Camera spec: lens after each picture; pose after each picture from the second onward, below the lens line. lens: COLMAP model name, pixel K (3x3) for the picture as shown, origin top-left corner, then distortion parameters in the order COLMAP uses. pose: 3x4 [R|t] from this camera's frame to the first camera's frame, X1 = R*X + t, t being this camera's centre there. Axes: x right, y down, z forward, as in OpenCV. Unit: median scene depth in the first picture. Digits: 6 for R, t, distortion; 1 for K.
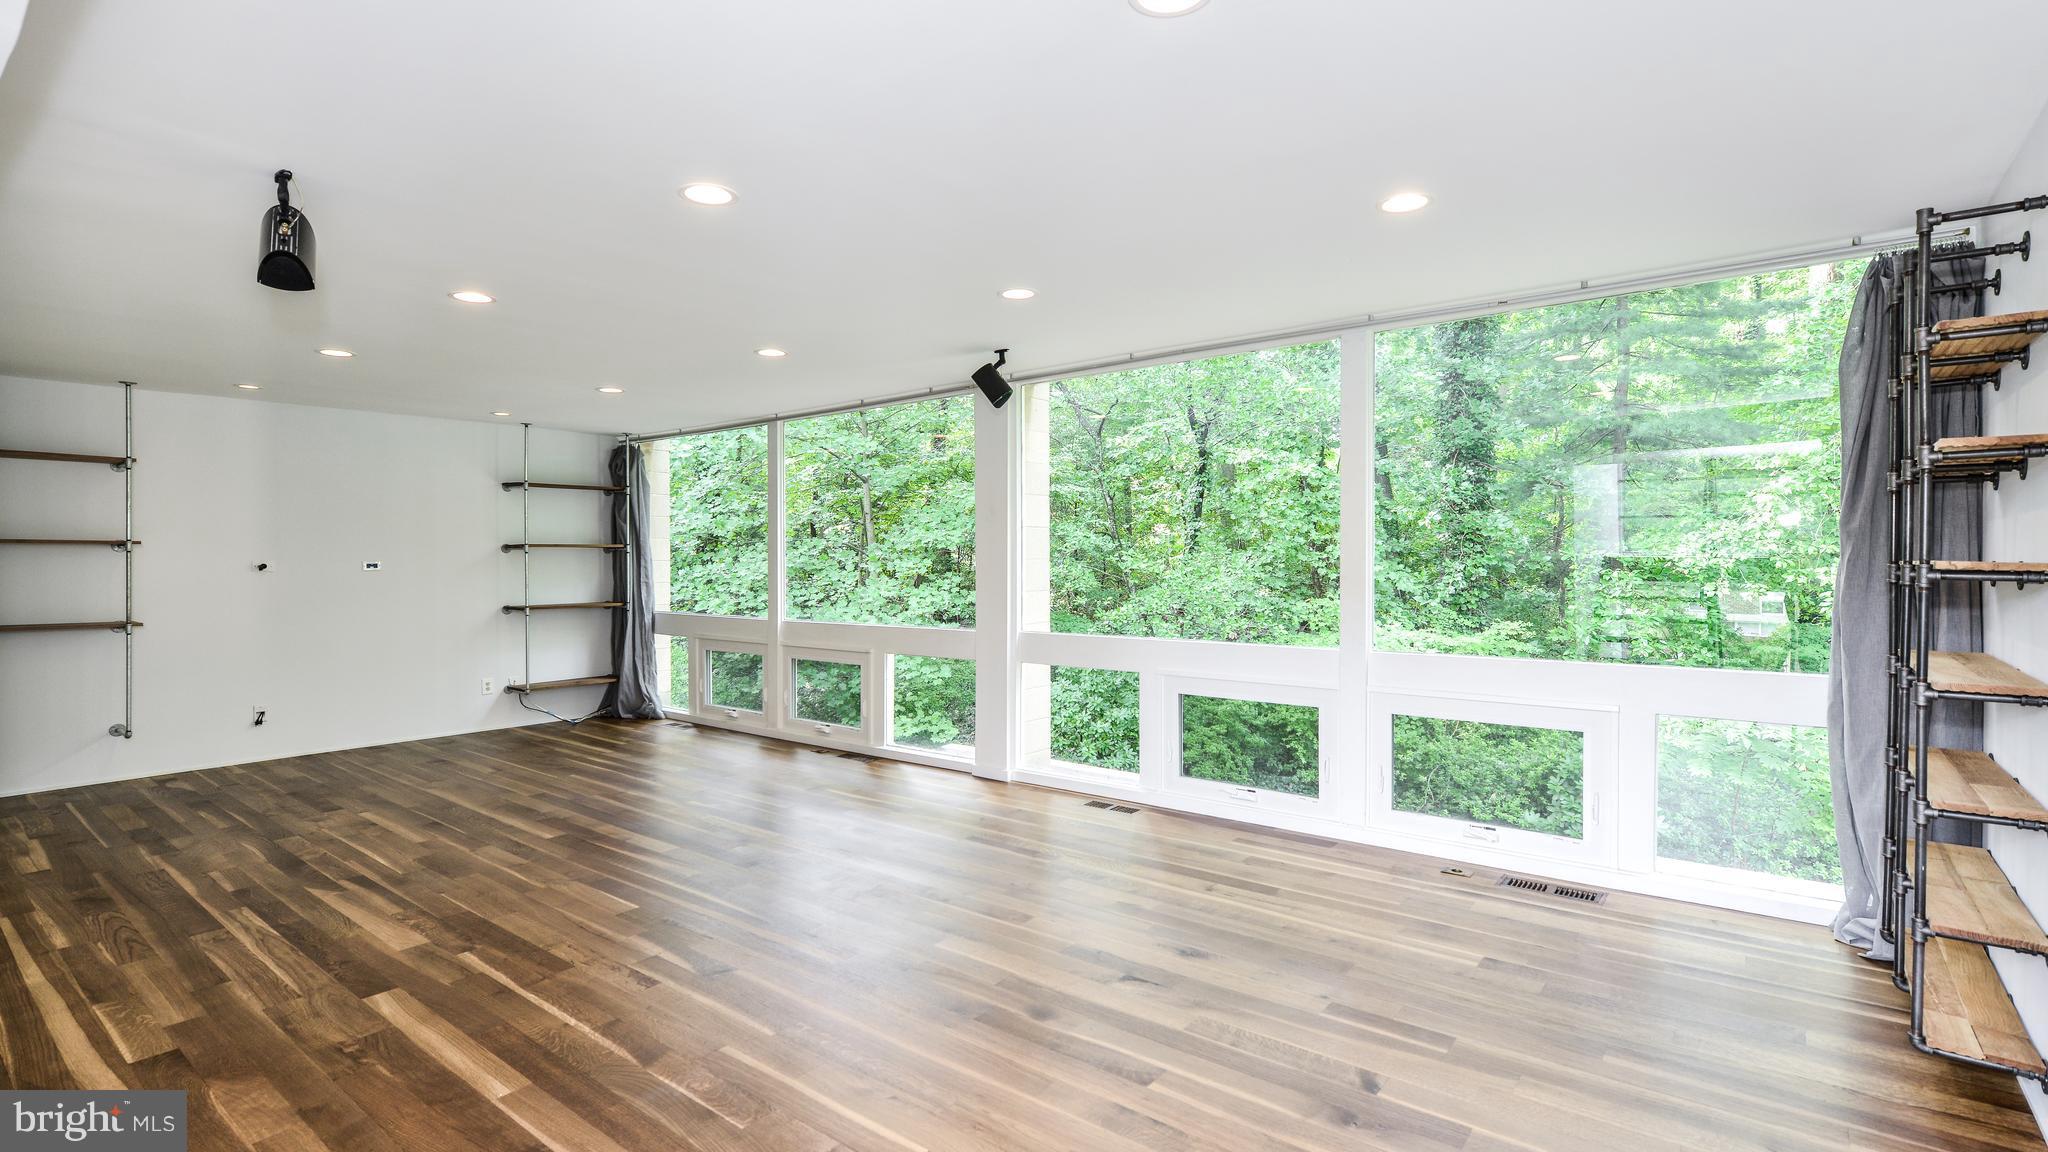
lens RADIAL K [[931.9, 0, 1057.5], [0, 931.9, 565.9], [0, 0, 1]] dist [0.000174, 0.000145]
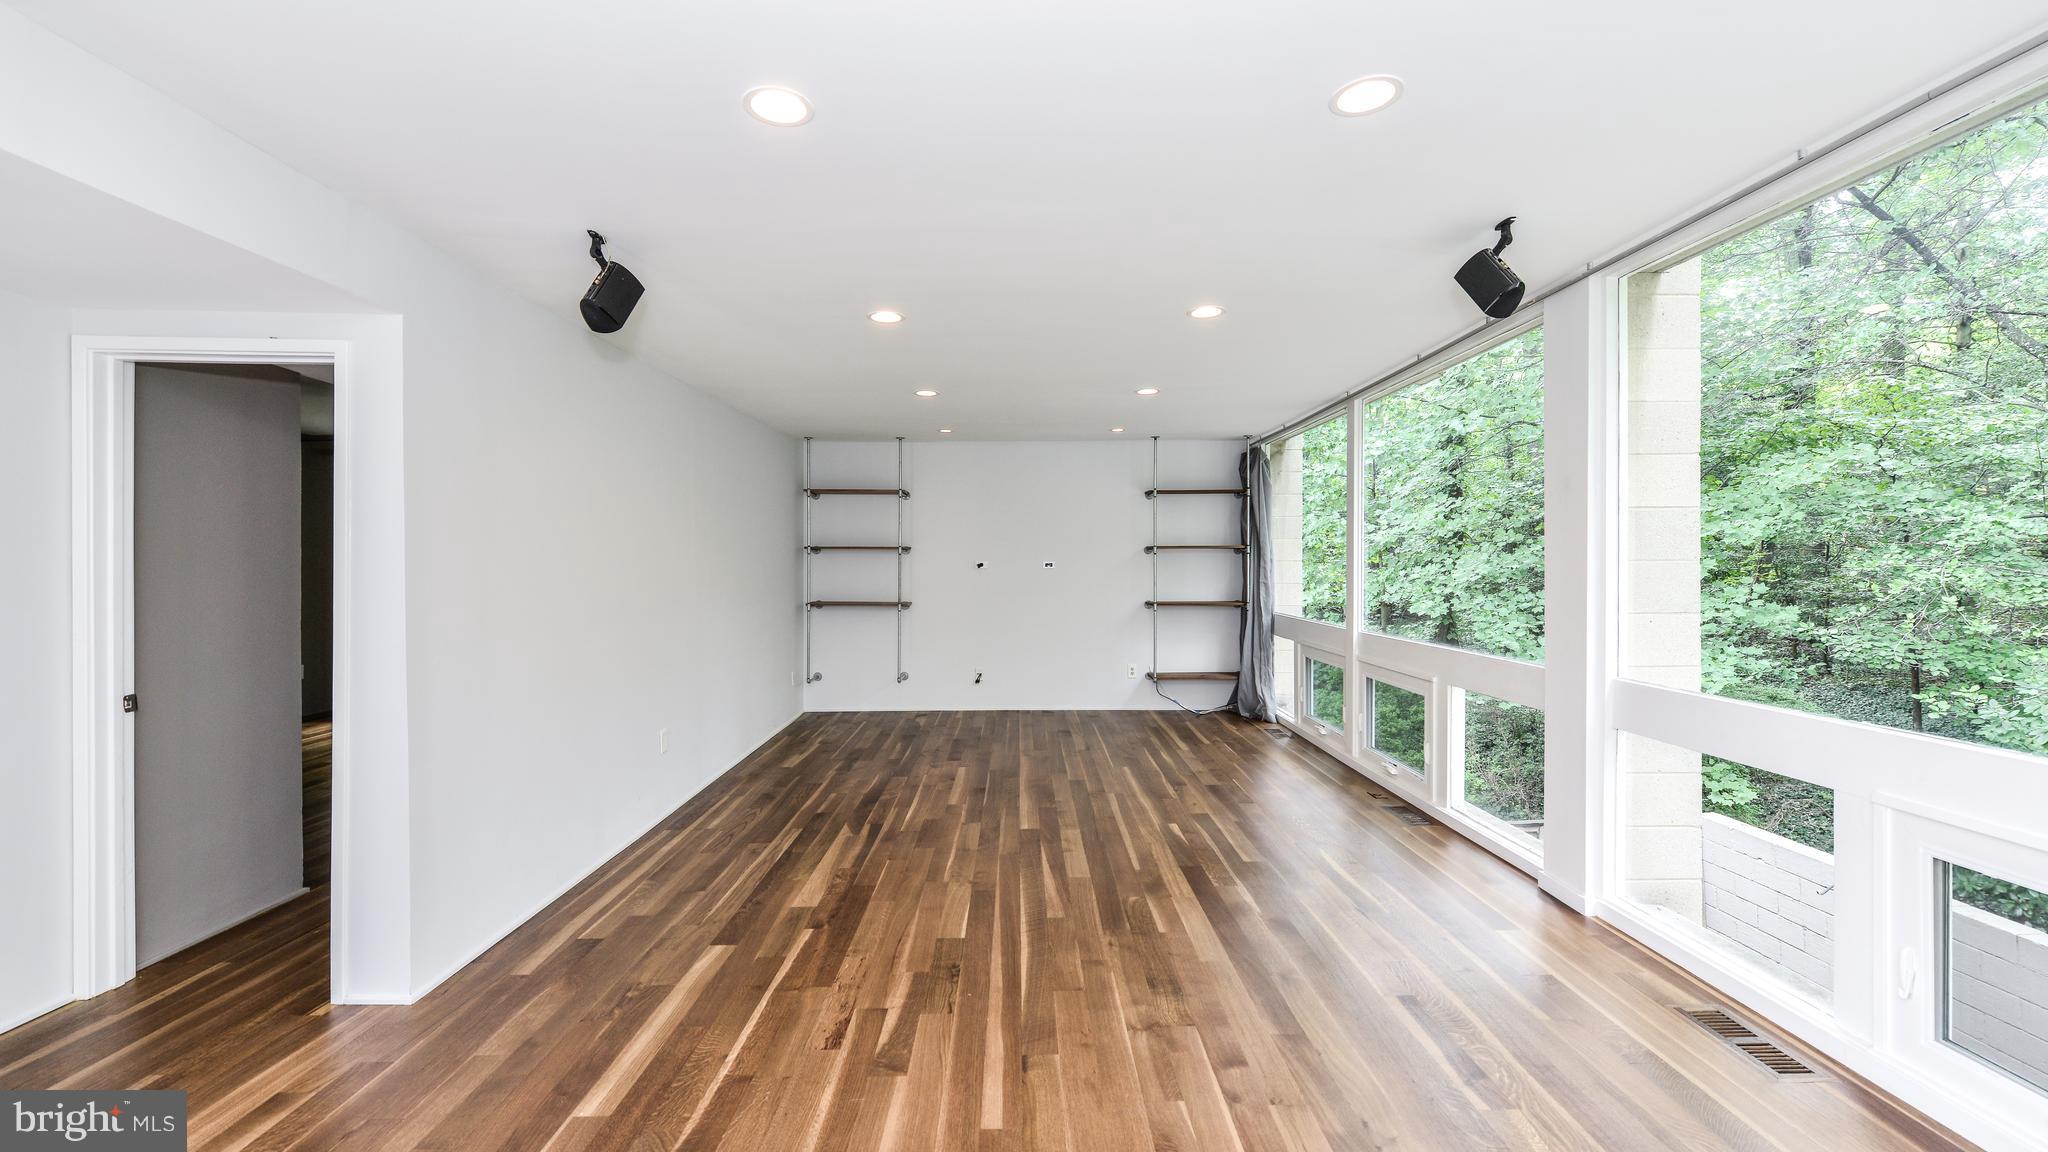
lens RADIAL K [[847.6, 0, 1025.8], [0, 847.6, 564.4], [0, 0, 1]] dist [-0.009492, -0.000002]
pose [[0.630821, 0.005655, -0.775908, 0.130894], [-0.009106, 0.999959, -0.000115, -0.000160], [0.775875, 0.007138, 0.630846, 0.295136]]
